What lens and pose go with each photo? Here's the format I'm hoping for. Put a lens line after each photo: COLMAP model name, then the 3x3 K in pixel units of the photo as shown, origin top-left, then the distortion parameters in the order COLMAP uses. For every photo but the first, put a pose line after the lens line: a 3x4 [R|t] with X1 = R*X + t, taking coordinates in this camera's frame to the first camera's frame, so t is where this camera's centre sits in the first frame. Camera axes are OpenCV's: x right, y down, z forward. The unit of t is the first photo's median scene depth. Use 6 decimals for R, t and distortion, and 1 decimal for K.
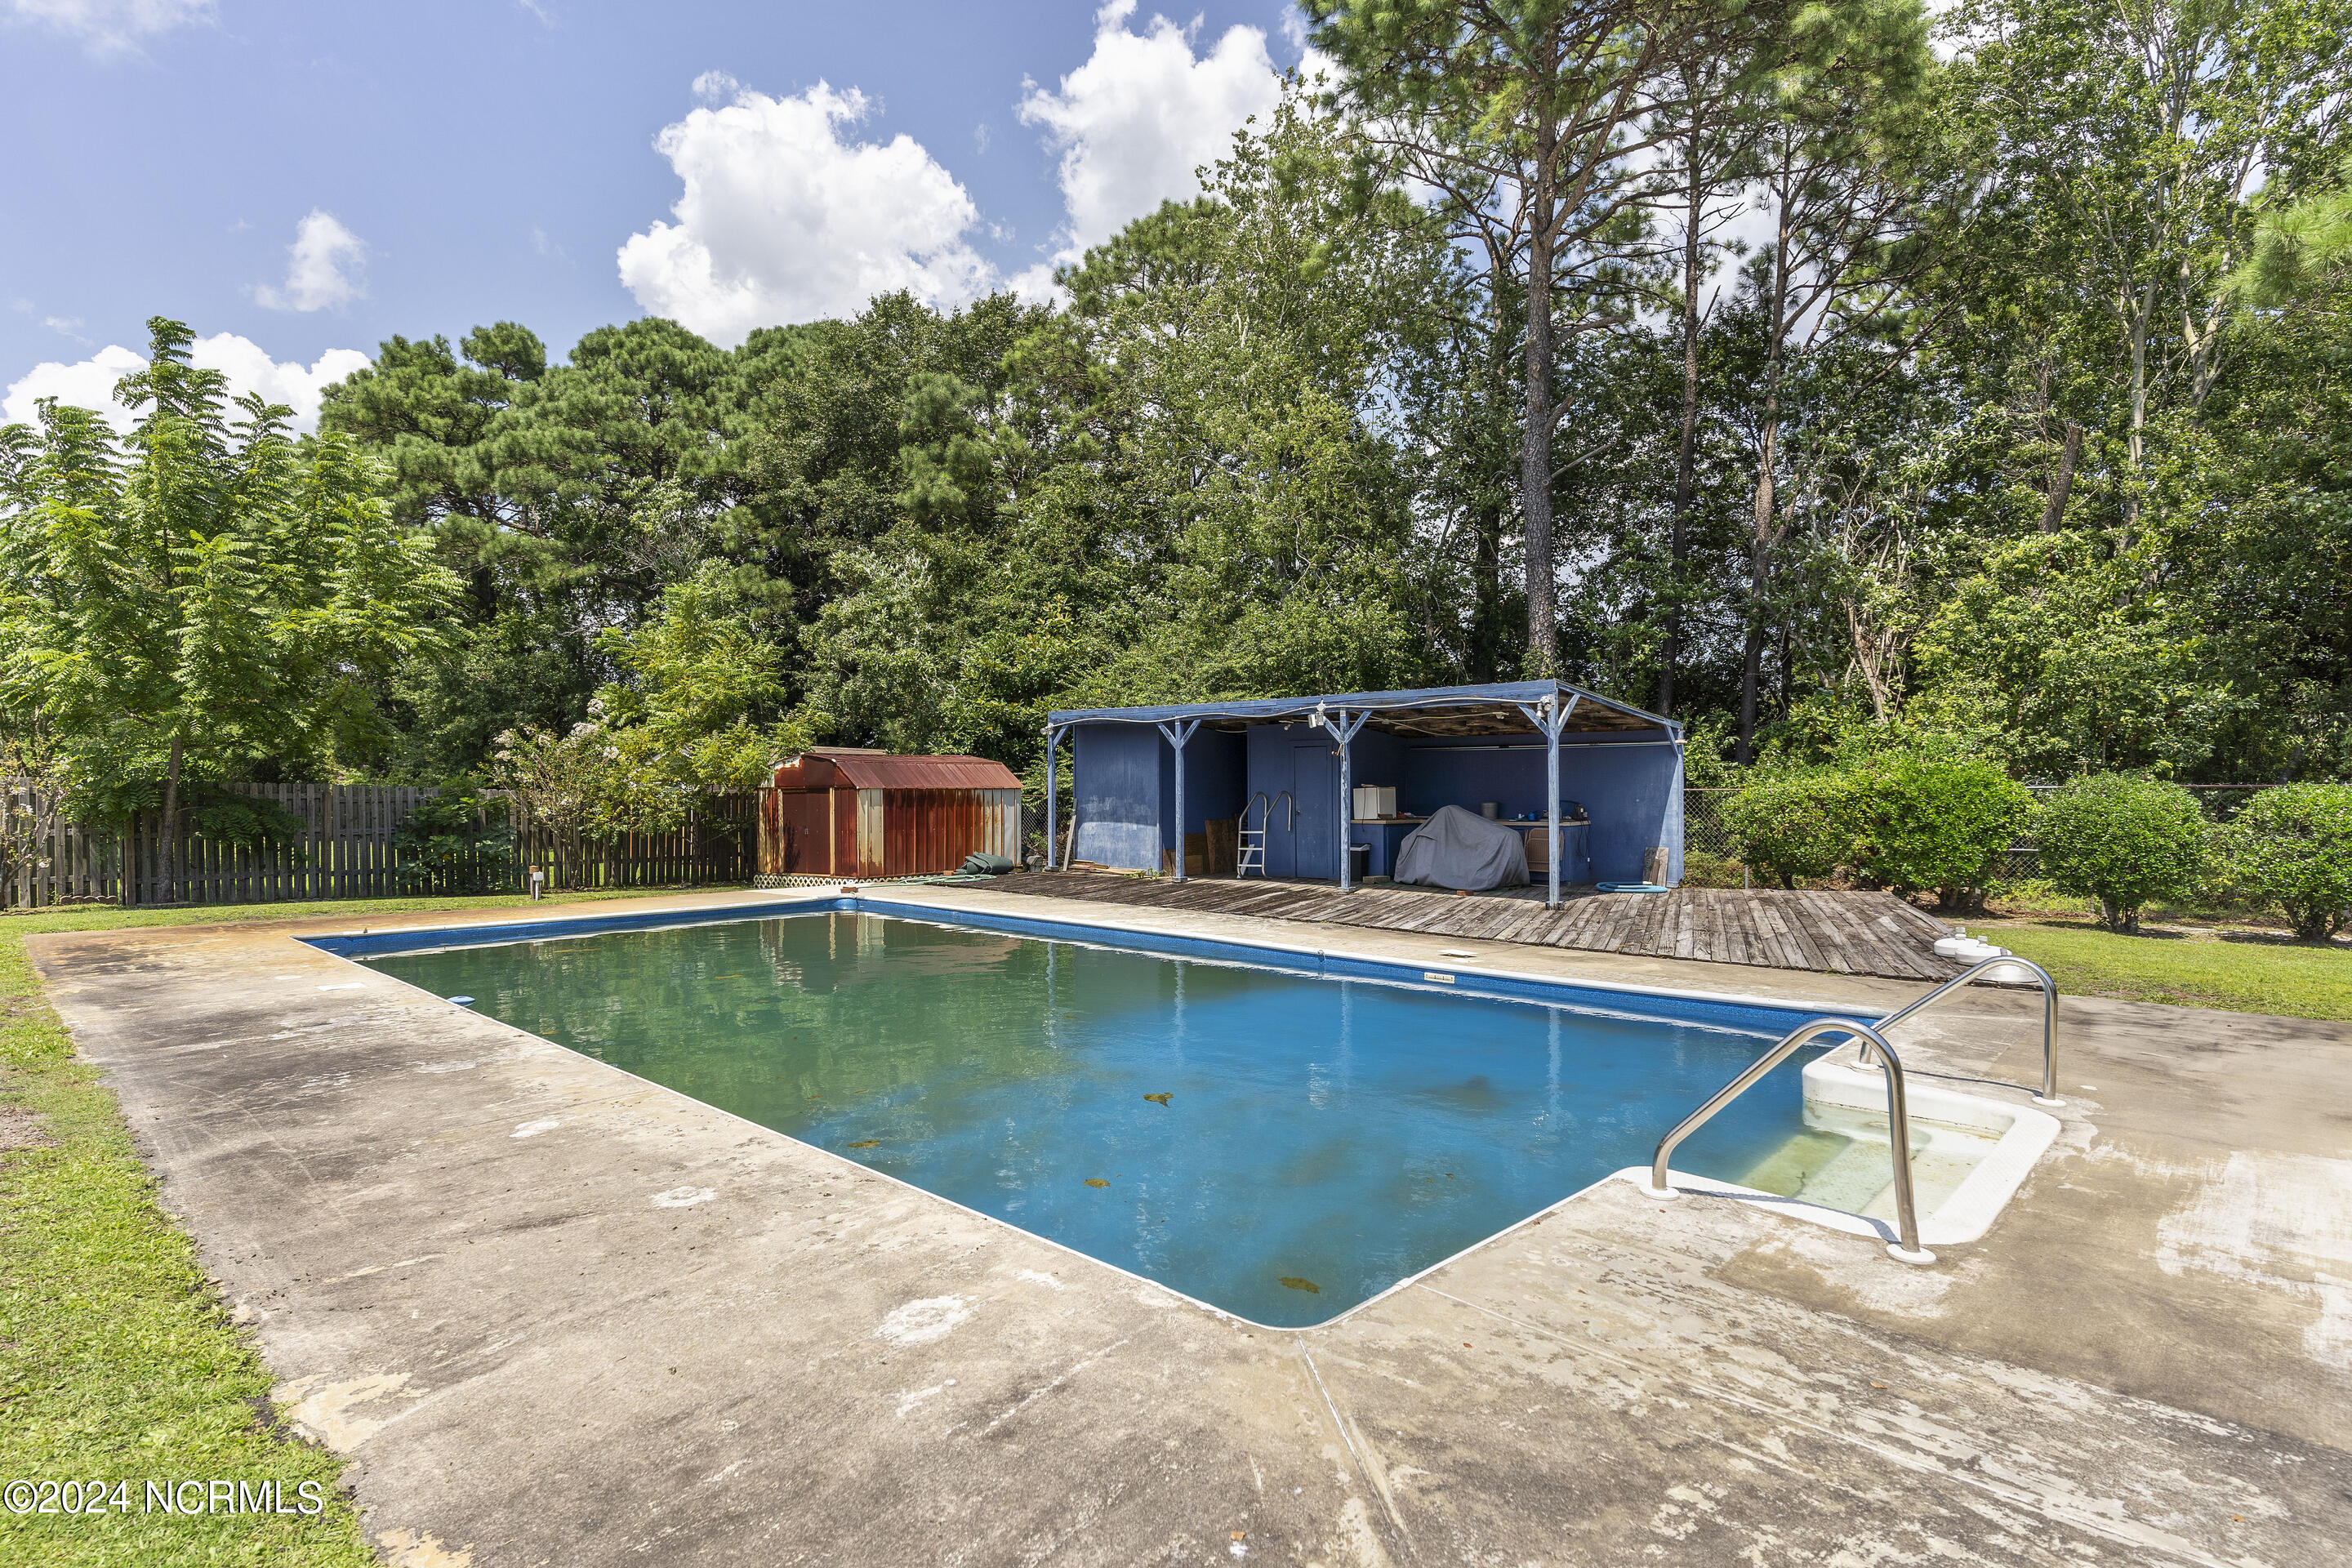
lens RADIAL K [[1202.7, 0, 1176.0], [0, 1202.7, 784.0], [0, 0, 1]] dist [-0.002000, -0.000776]
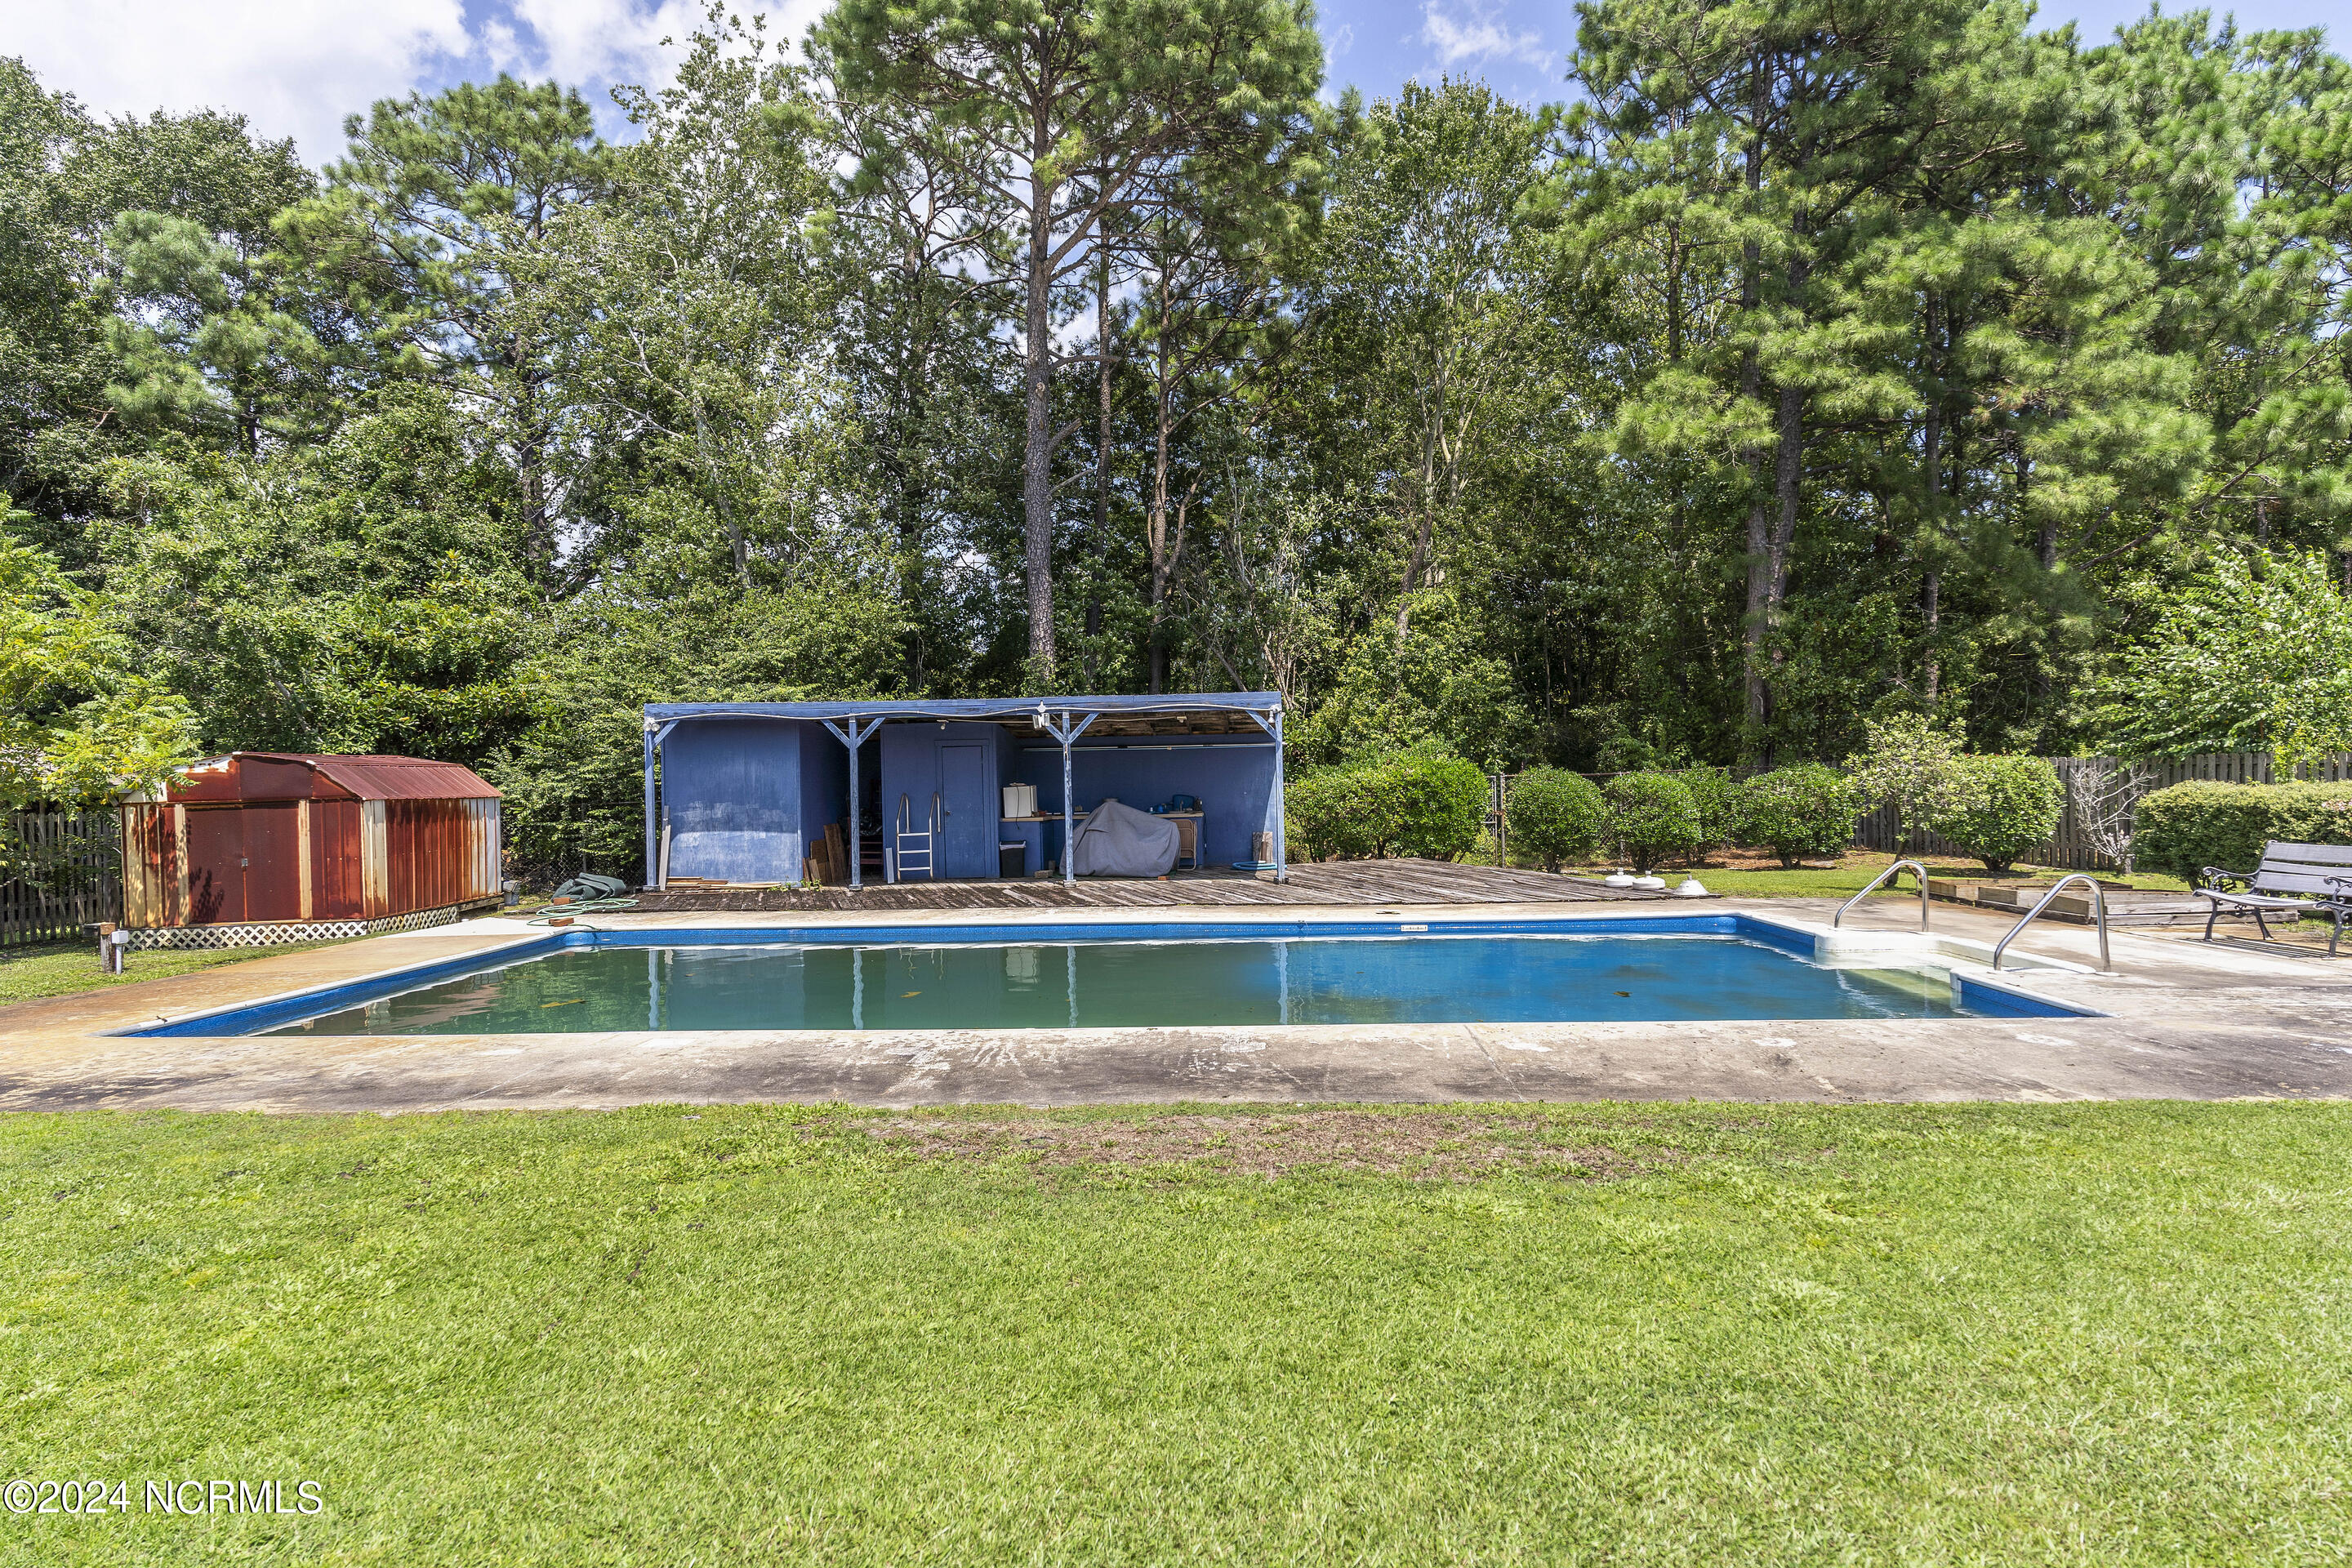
lens RADIAL K [[1331.7, 0, 1176.0], [0, 1331.7, 784.0], [0, 0, 1]] dist [-0.004897, -0.002128]
pose [[0.761205, -0.015439, 0.648328, -0.479825], [0.016454, 0.999855, 0.004491, -0.001969], [-0.648303, 0.007249, 0.761348, 0.042854]]
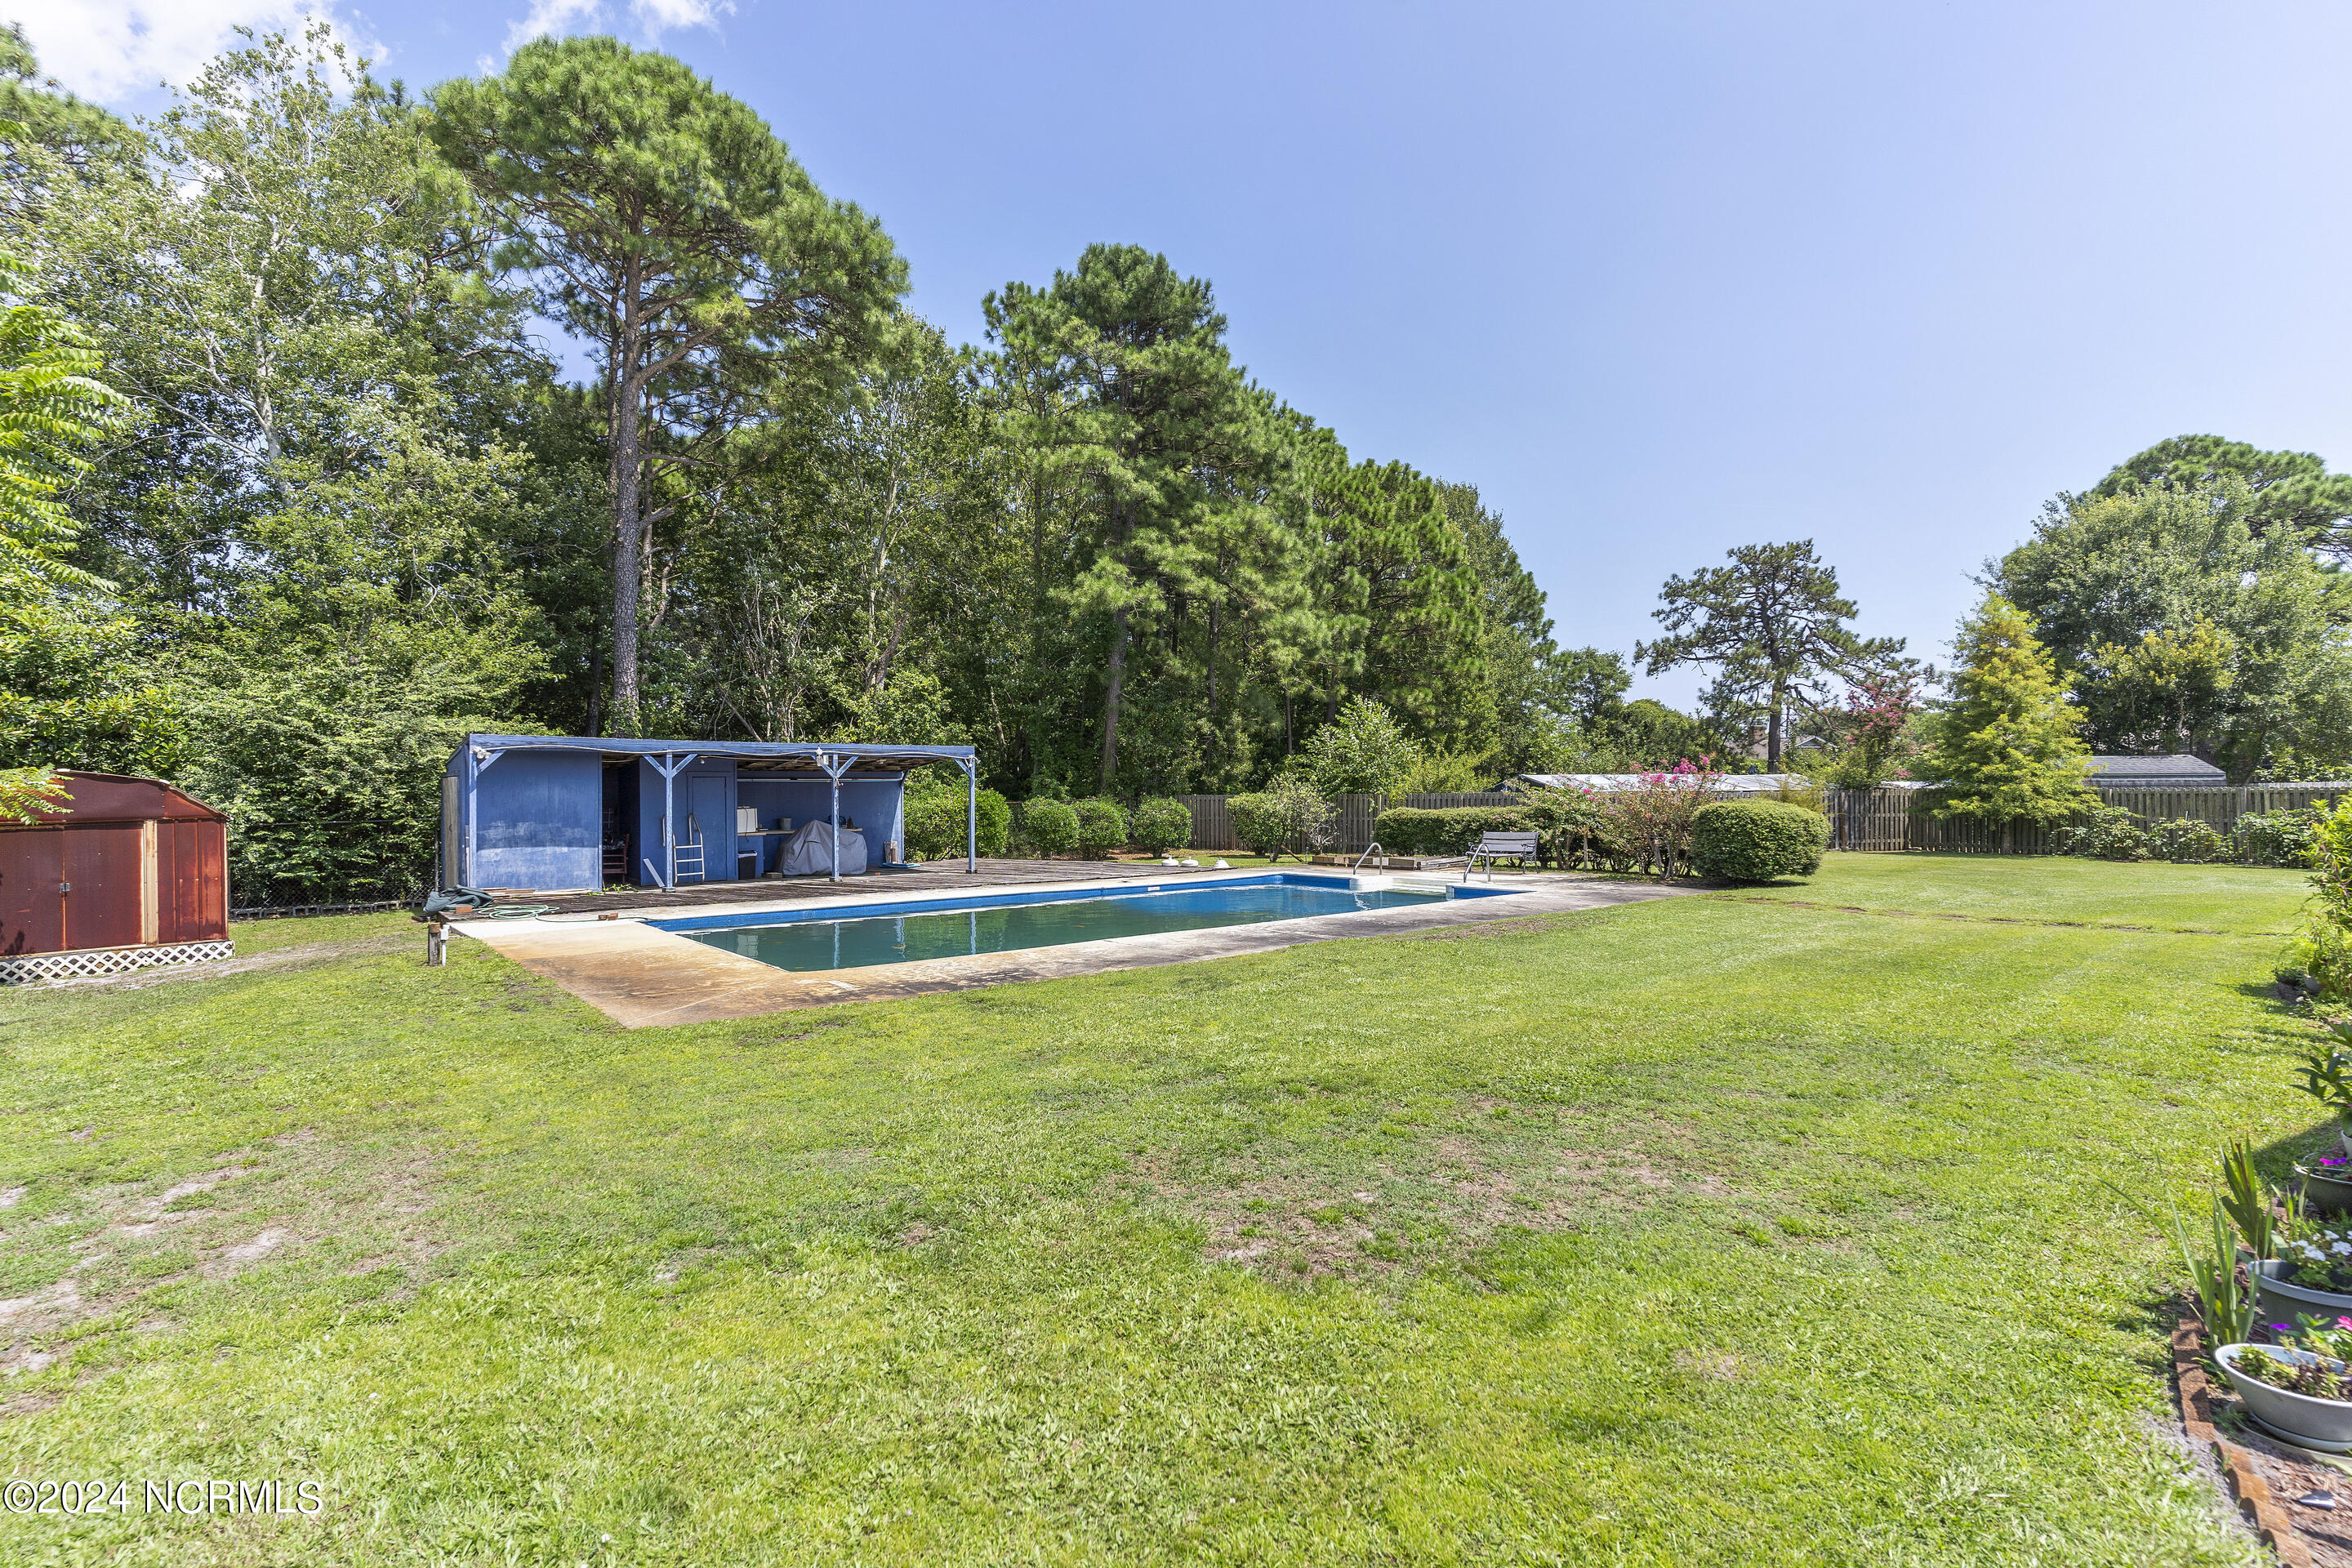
lens RADIAL K [[1117.5, 0, 1176.0], [0, 1117.5, 784.0], [0, 0, 1]] dist [-0.021249, -0.000014]
pose [[0.123003, 0.008869, 0.992367, -1.011019], [0.007428, 0.999924, -0.009857, -0.008835], [-0.992379, 0.008583, 0.122928, 0.374018]]
